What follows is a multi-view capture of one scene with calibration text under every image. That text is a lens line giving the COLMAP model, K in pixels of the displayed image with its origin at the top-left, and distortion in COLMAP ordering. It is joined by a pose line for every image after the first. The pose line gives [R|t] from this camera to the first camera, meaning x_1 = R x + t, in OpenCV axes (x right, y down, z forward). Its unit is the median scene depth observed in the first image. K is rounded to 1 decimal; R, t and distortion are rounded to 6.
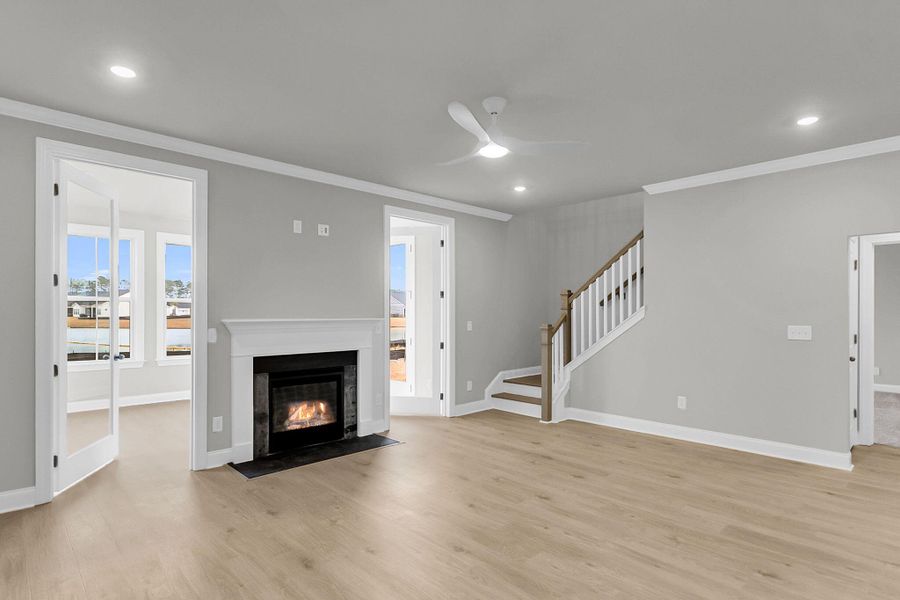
lens RADIAL K [[473.8, 0, 452.7], [0, 473.8, 312.4], [0, 0, 1]] dist [-0.003919, 0.005690]
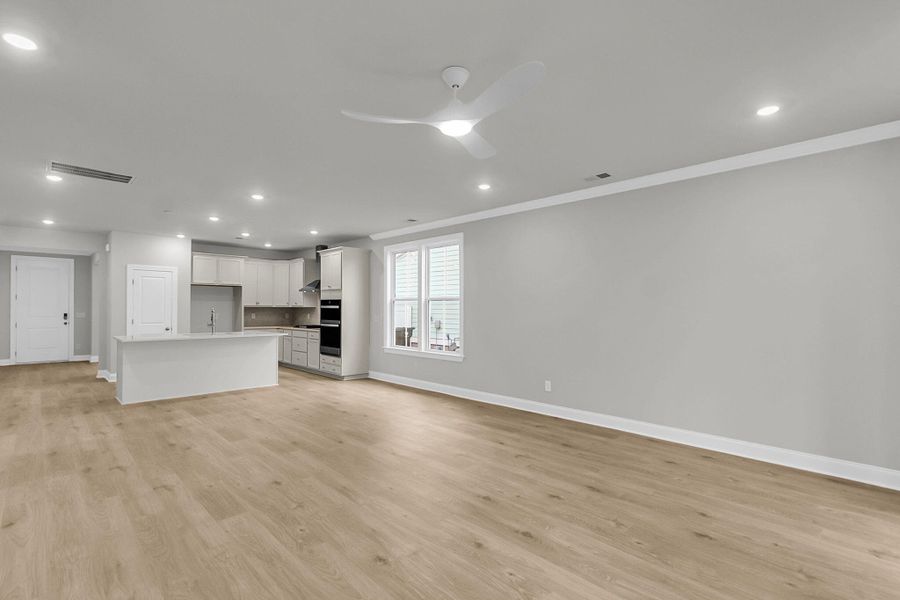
lens RADIAL K [[421.9, 0, 453.4], [0, 421.9, 306.2], [0, 0, 1]] dist [-0.003525, 0.003080]
pose [[-0.999953, -0.005200, -0.008243, 0.064090], [-0.005154, 0.999971, -0.005608, 0.000591], [0.008272, -0.005565, -0.999950, 1.207329]]
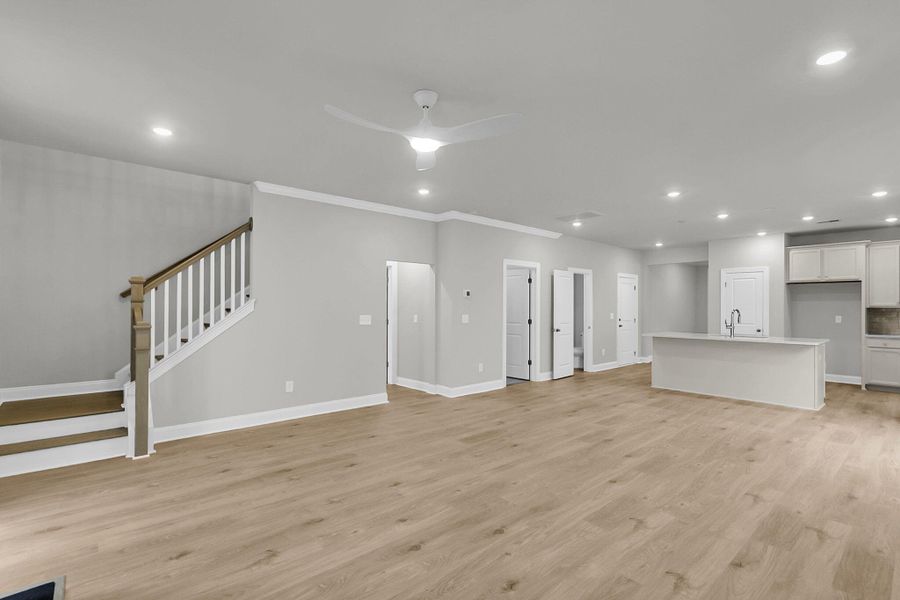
lens RADIAL K [[421.9, 0, 452.8], [0, 421.9, 302.9], [0, 0, 1]] dist [-0.003525, 0.003080]
pose [[0.043718, 0.008465, 0.999008, -0.534830], [-0.003460, 0.999959, -0.008322, -0.001241], [-0.999038, -0.003093, 0.043745, 0.607862]]
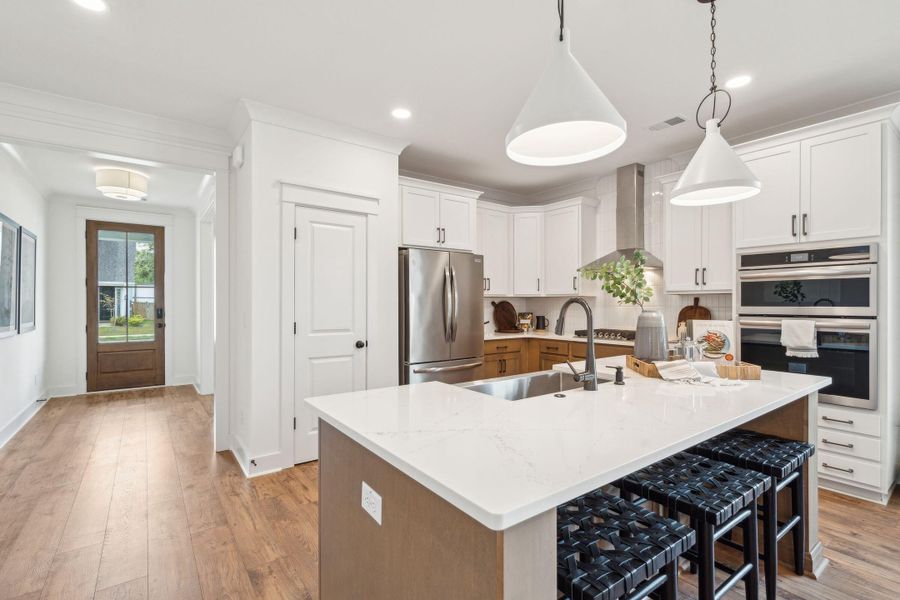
lens RADIAL K [[421.9, 0, 449.0], [0, 421.9, 294.4], [0, 0, 1]] dist [-0.003525, 0.003080]
pose [[-0.991751, -0.003797, 0.128121, 0.983615], [-0.006361, 0.999788, -0.019604, 0.015692], [-0.128019, -0.020257, -0.991565, 0.178011]]
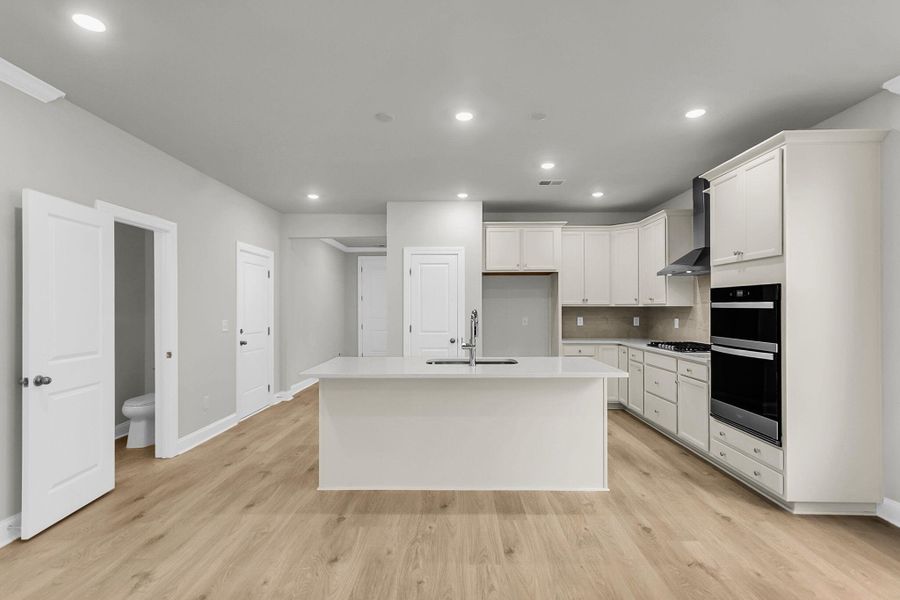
lens RADIAL K [[433.2, 0, 450.9], [0, 433.2, 305.3], [0, 0, 1]] dist [0.004385, 0.001138]
pose [[-0.705353, 0.003168, 0.708849, 0.392252], [0.000188, 0.999991, -0.004282, -0.000355], [-0.708856, -0.002887, -0.705347, 0.286153]]
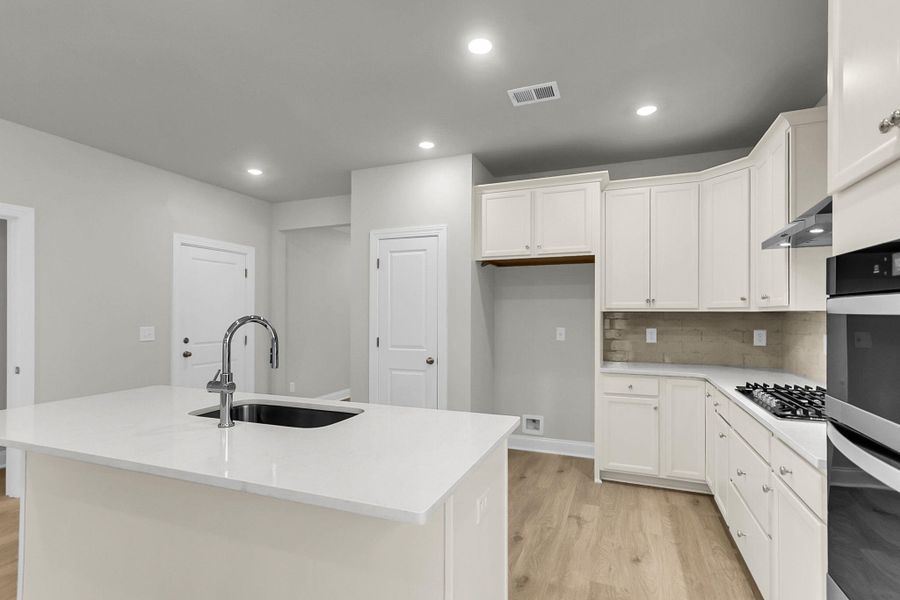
lens RADIAL K [[433.2, 0, 454.4], [0, 433.2, 311.7], [0, 0, 1]] dist [0.004385, 0.001138]
pose [[-0.419483, 0.005086, 0.907749, 0.467944], [-0.001994, 0.999977, -0.006525, 0.003793], [-0.907761, -0.004547, -0.419463, -0.261287]]
